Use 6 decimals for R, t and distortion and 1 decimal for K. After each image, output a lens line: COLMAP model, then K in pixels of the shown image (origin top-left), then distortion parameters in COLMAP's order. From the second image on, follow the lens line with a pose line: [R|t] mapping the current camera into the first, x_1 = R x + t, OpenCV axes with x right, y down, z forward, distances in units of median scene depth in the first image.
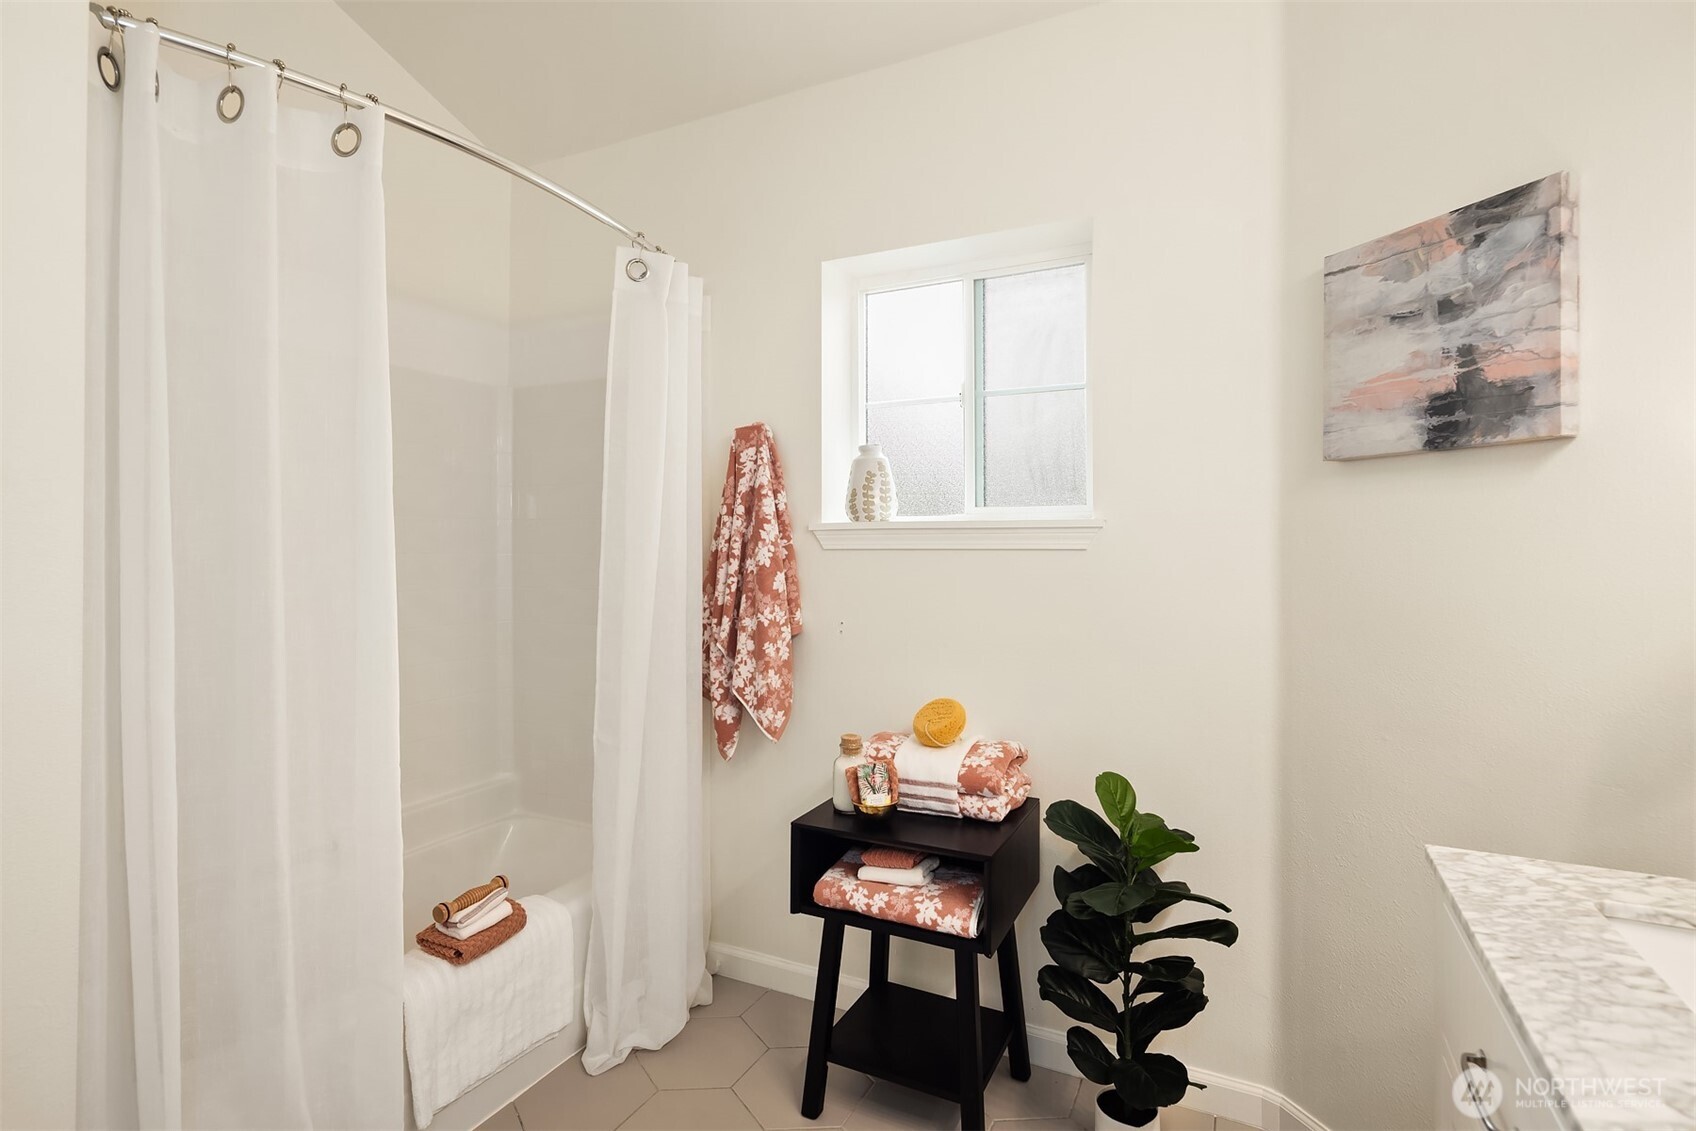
lens RADIAL K [[813.5, 0, 842.3], [0, 813.5, 535.2], [0, 0, 1]] dist [-0.000032, -0.000915]
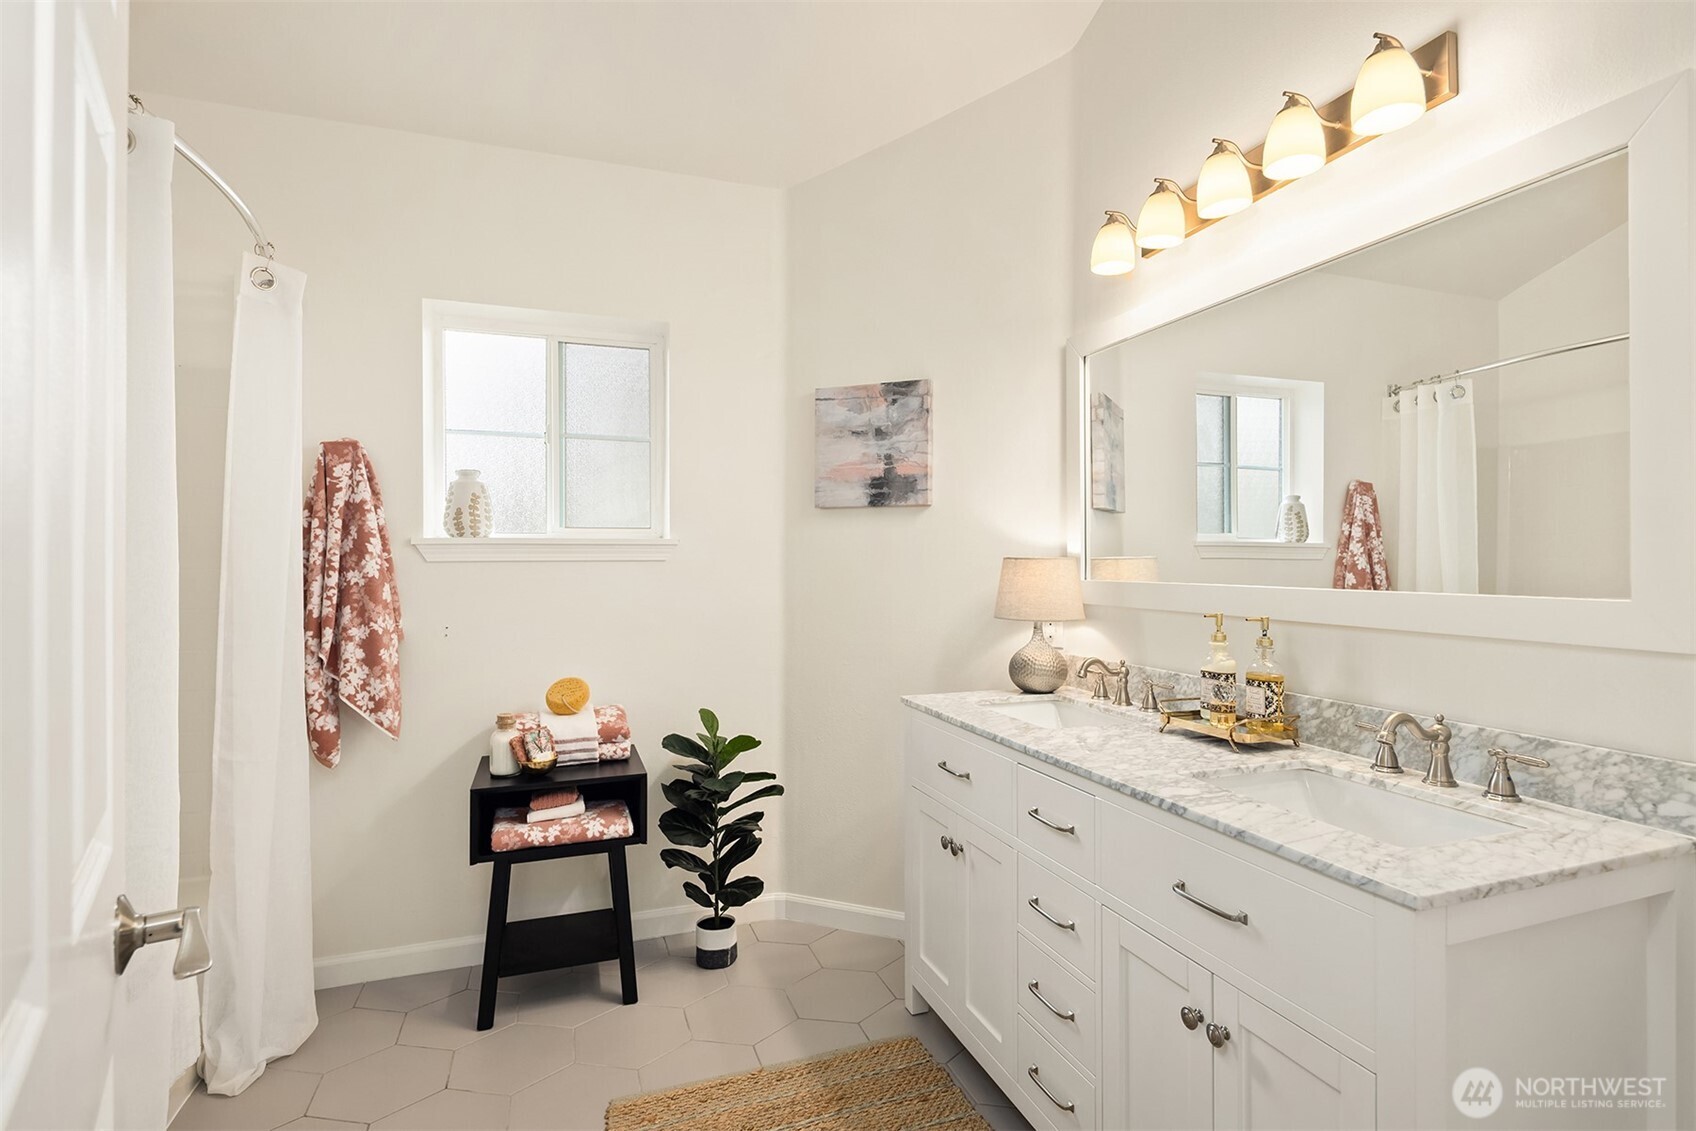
lens RADIAL K [[839.0, 0, 851.2], [0, 839.0, 561.9], [0, 0, 1]] dist [-0.001911, -0.000416]
pose [[0.693156, -0.003502, 0.720779, -0.458288], [-0.005222, 0.999938, 0.009880, 0.003466], [-0.720768, -0.010612, 0.693095, -0.204940]]
